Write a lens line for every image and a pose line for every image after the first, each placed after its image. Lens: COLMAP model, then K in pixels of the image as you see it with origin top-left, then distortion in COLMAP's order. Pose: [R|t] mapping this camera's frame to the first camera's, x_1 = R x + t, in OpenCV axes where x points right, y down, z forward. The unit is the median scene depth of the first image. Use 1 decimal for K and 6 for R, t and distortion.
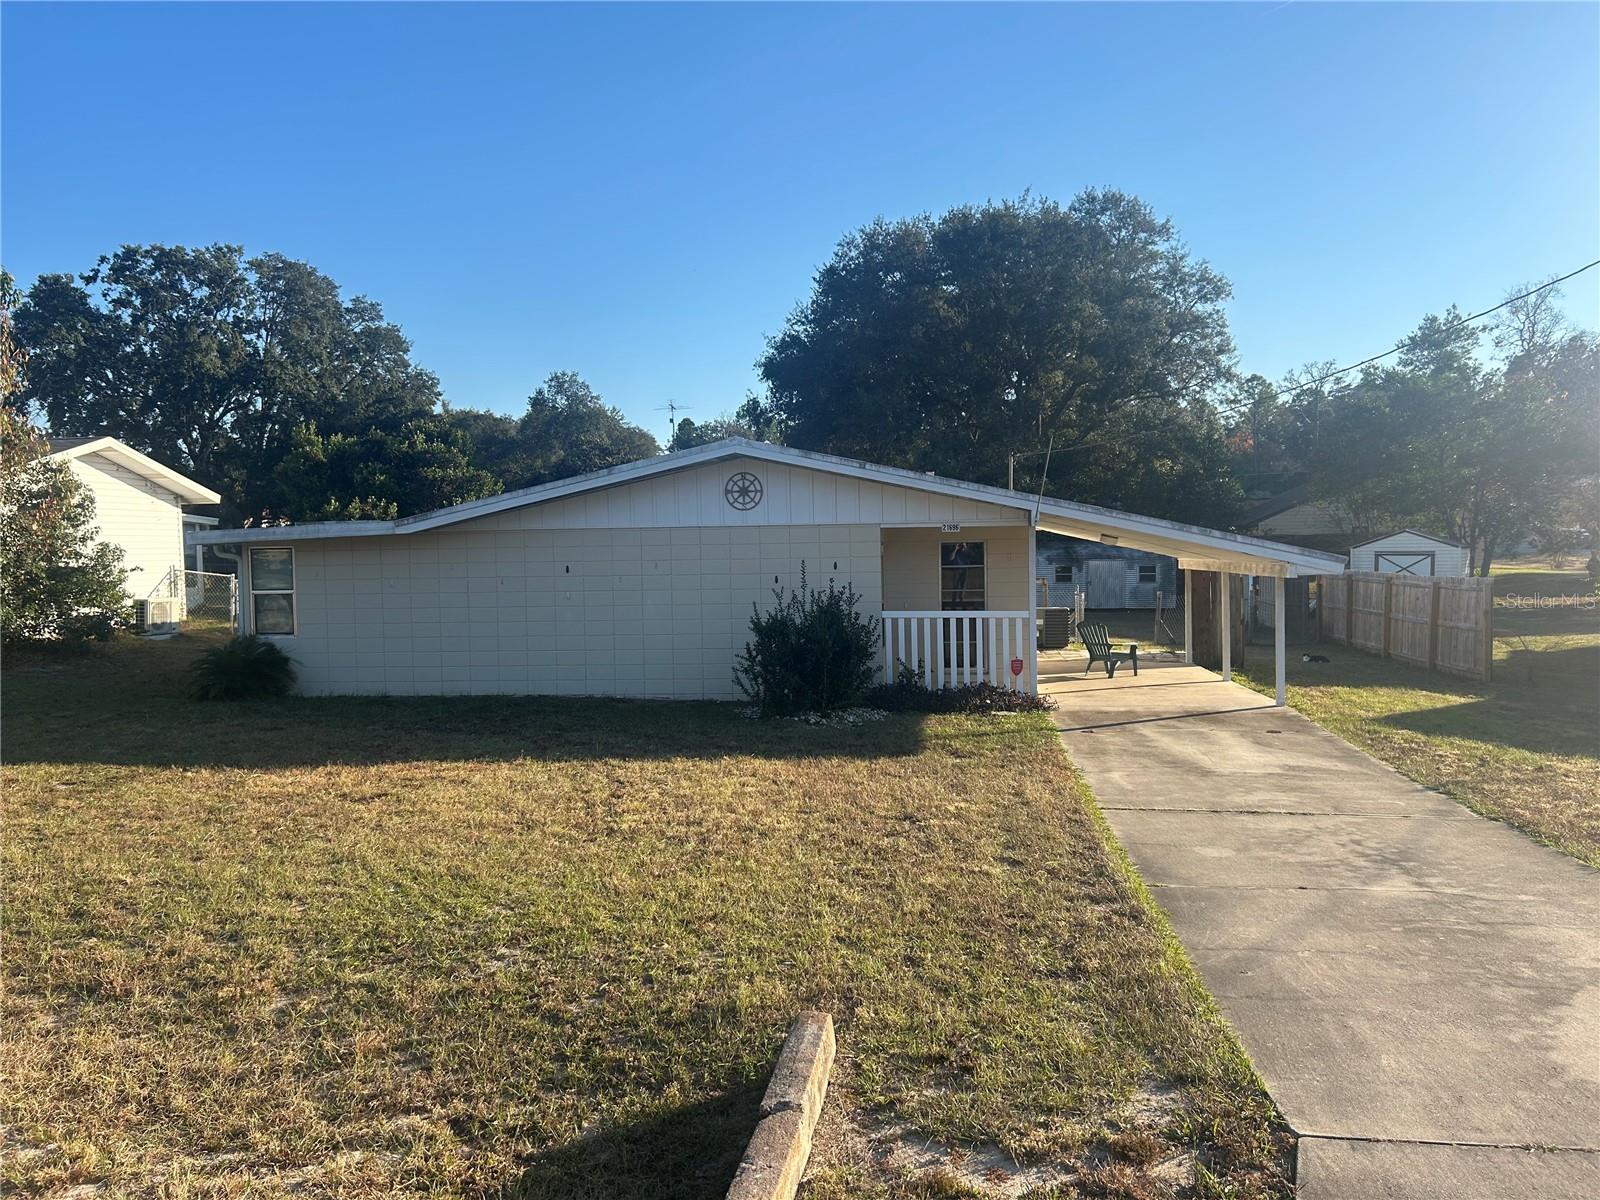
lens RADIAL K [[1204.0, 0, 789.5], [0, 1204.0, 601.6], [0, 0, 1]] dist [0.120877, -0.250925]
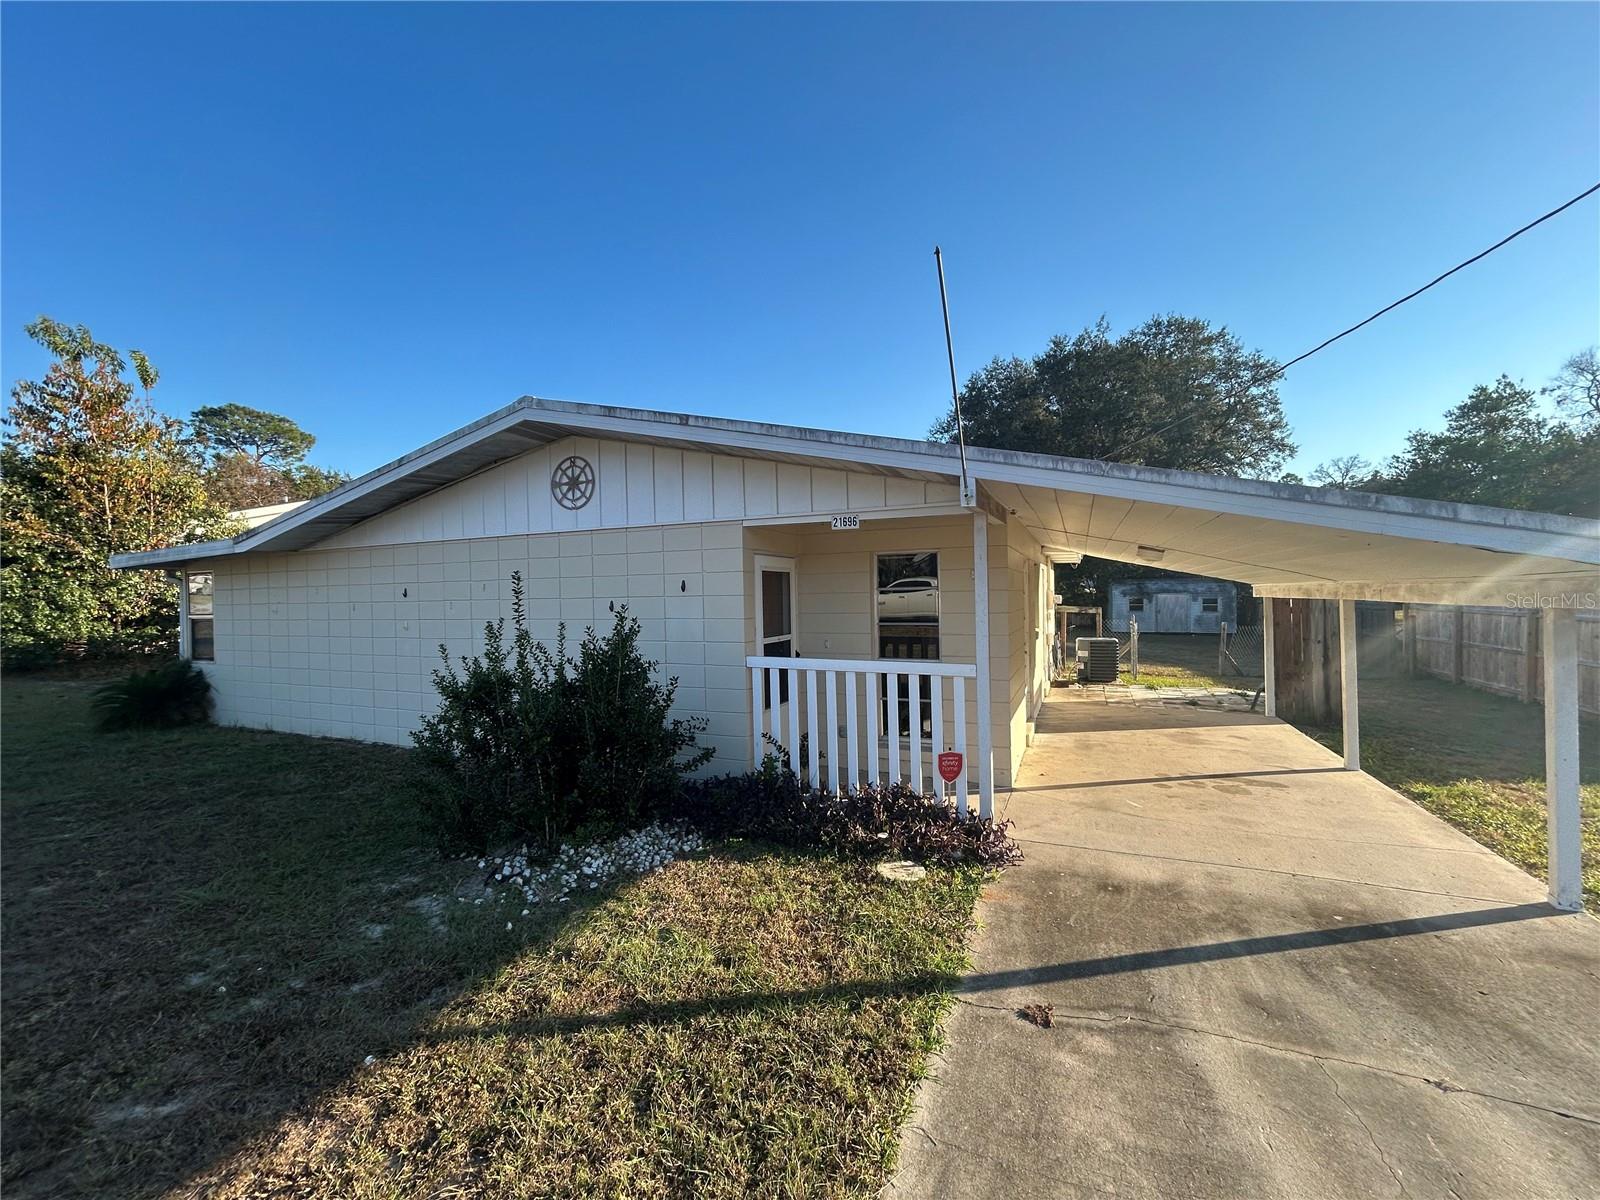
lens RADIAL K [[649.5, 0, 797.2], [0, 649.5, 596.4], [0, 0, 1]] dist [-0.001517, 0.000105]
pose [[0.961128, 0.001169, -0.276101, 0.076120], [-0.010895, 0.999373, -0.033697, -0.004891], [0.275889, 0.035395, 0.960538, 0.258997]]
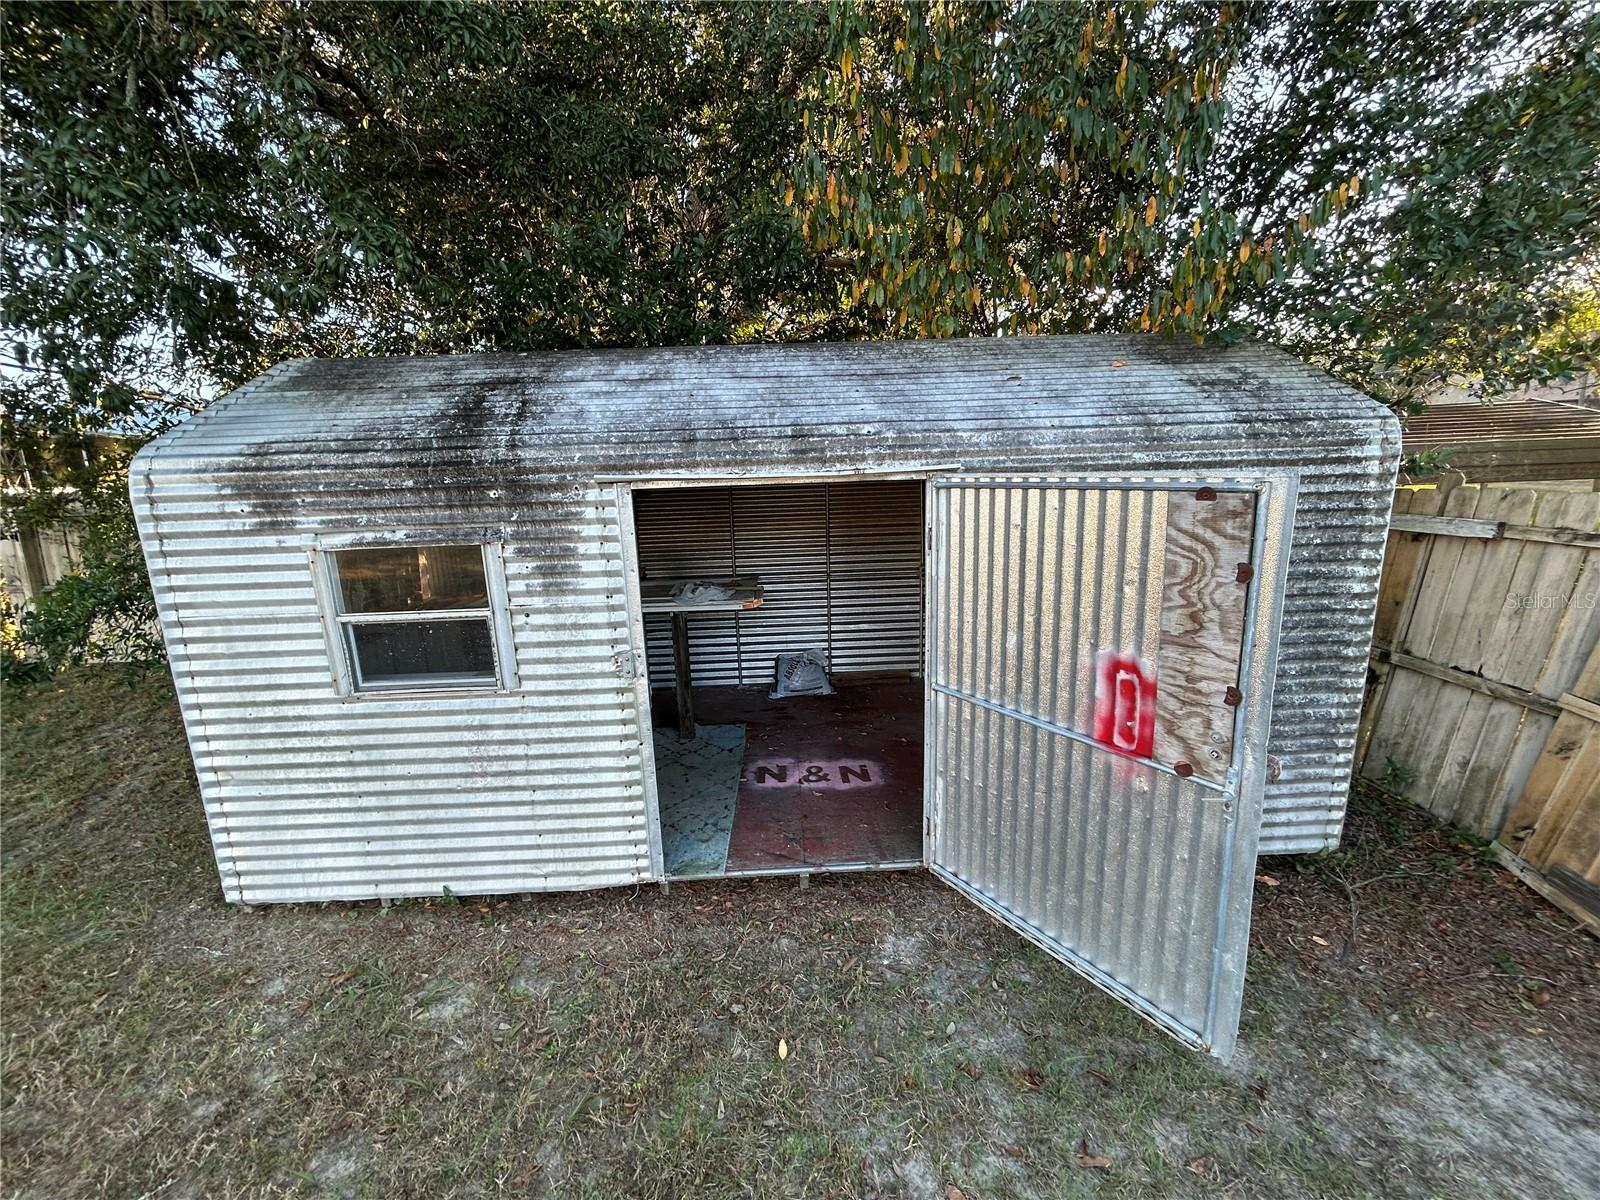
lens RADIAL K [[645.2, 0, 792.4], [0, 645.2, 599.7], [0, 0, 1]] dist [0.002370, 0.000219]
pose [[0.988367, -0.051631, 0.143058, 0.261720], [0.029521, 0.987852, 0.152565, -0.033102], [-0.149197, -0.146567, 0.977885, 0.969239]]
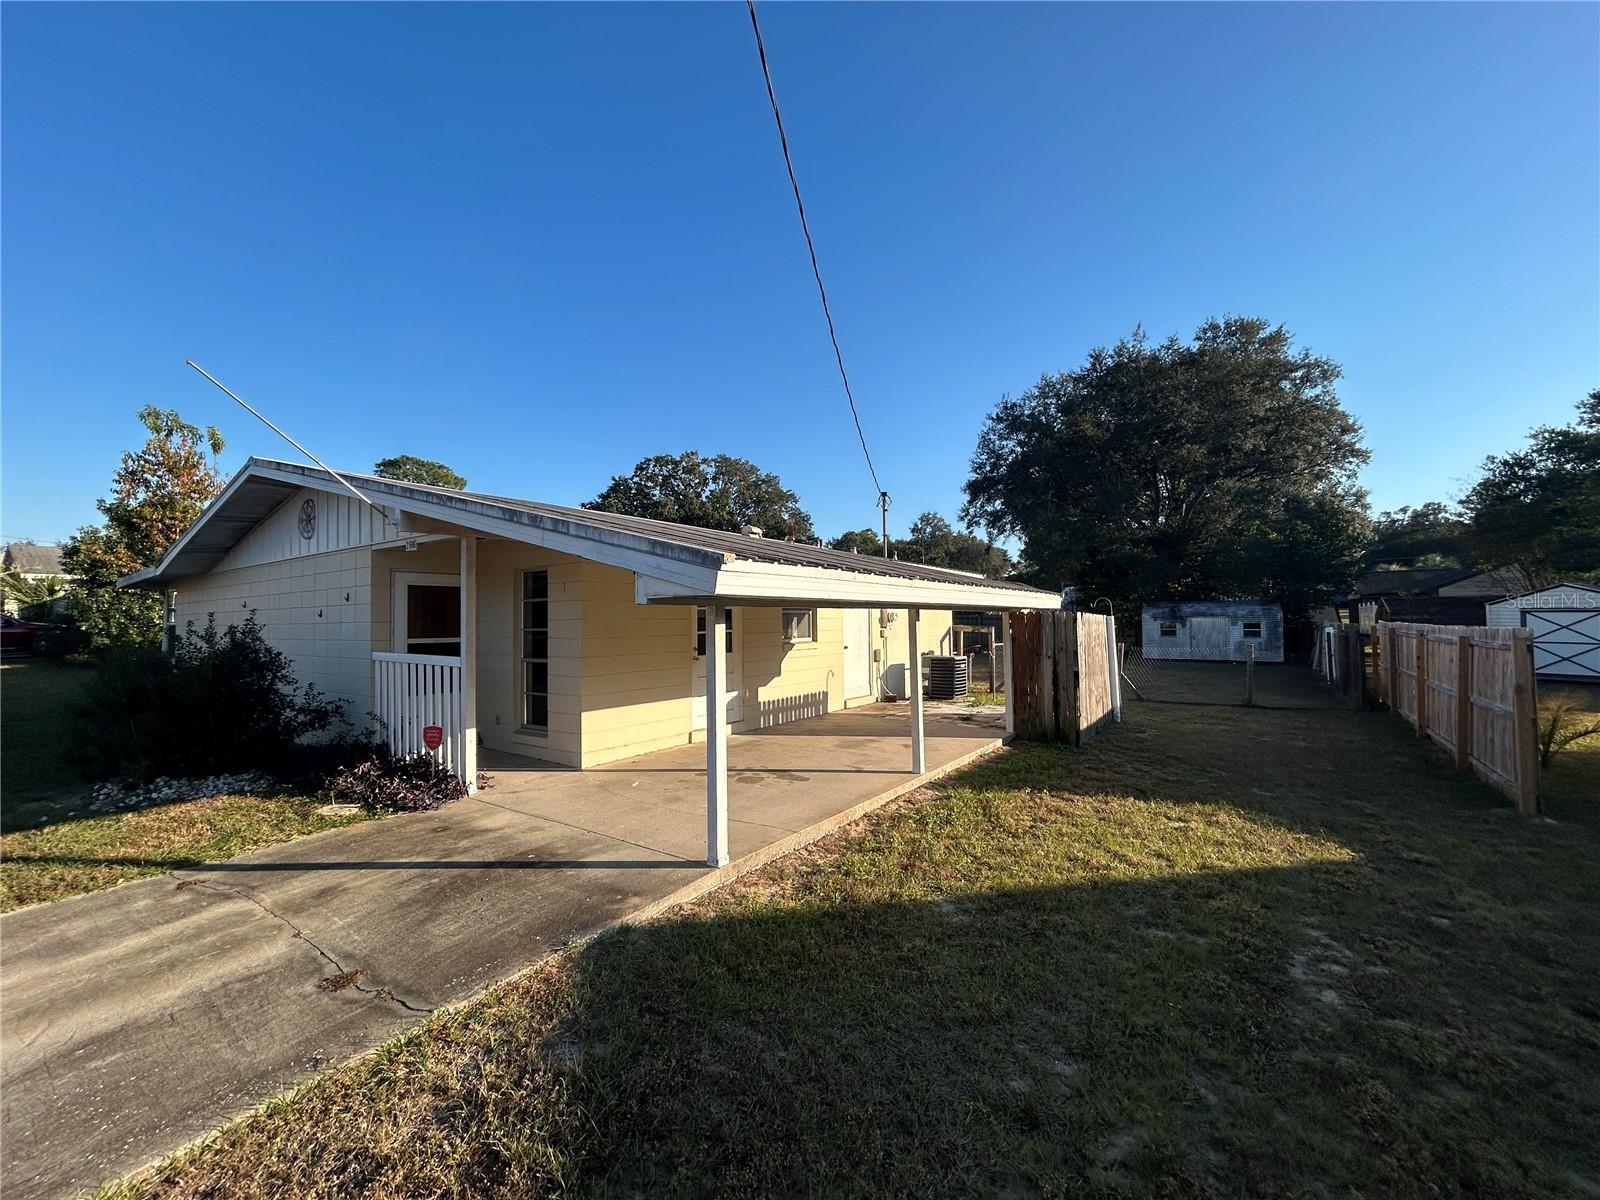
lens RADIAL K [[645.2, 0, 792.4], [0, 645.2, 599.7], [0, 0, 1]] dist [0.002370, 0.000219]
pose [[0.883854, -0.007666, -0.467701, 0.204724], [-0.025050, 0.997655, -0.063693, -0.002338], [0.467092, 0.068011, 0.881589, 0.285794]]
